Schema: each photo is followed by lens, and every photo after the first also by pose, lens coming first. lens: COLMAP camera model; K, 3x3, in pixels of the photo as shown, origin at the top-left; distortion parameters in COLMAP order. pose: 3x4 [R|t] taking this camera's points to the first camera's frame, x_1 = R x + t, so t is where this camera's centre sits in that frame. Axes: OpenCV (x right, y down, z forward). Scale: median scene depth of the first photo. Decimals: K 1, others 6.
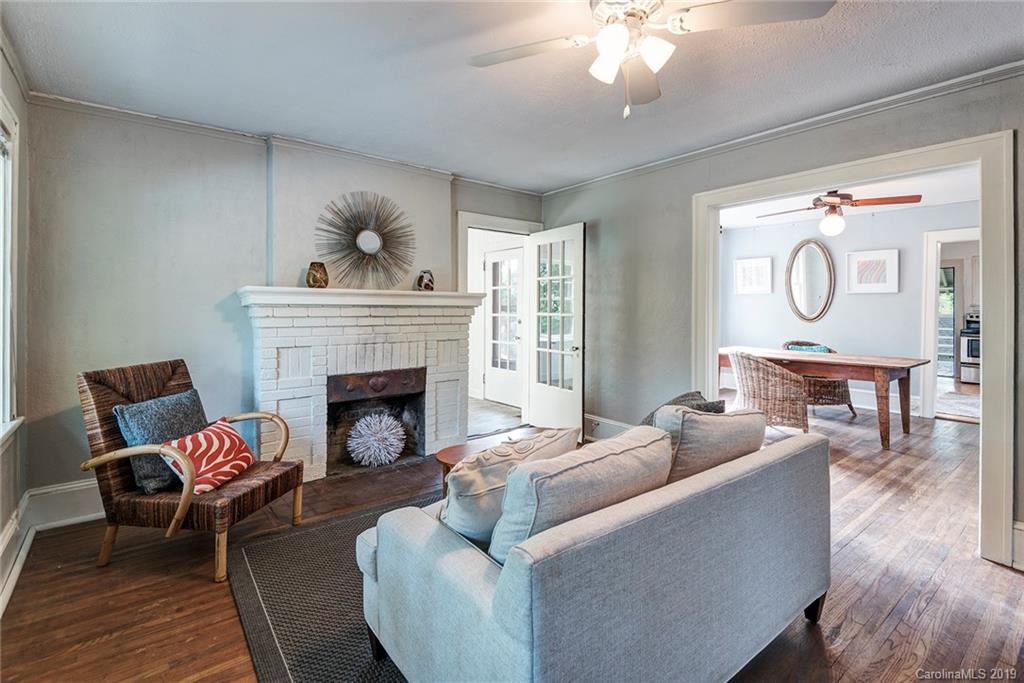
lens RADIAL K [[466.2, 0, 513.3], [0, 466.2, 309.1], [0, 0, 1]] dist [-0.001356, -0.021254]
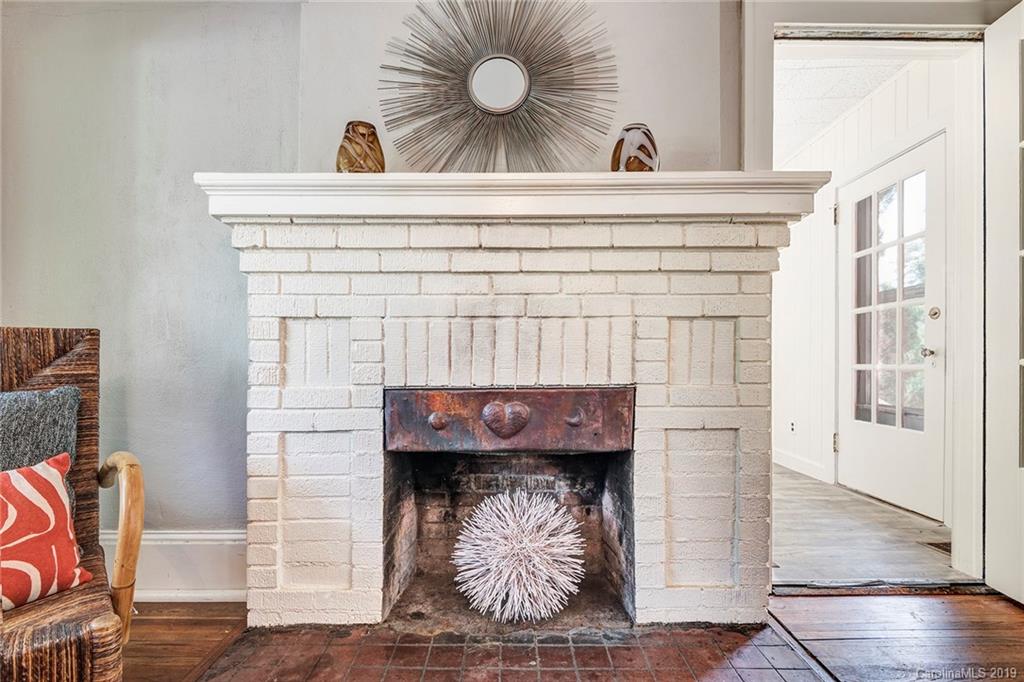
lens RADIAL K [[482.2, 0, 513.0], [0, 482.2, 356.8], [0, 0, 1]] dist [0.031703, -0.019286]
pose [[0.790349, -0.003430, -0.612648, -0.026850], [-0.001455, 0.999971, -0.007476, 0.105834], [0.612655, 0.006800, 0.790321, 0.642784]]
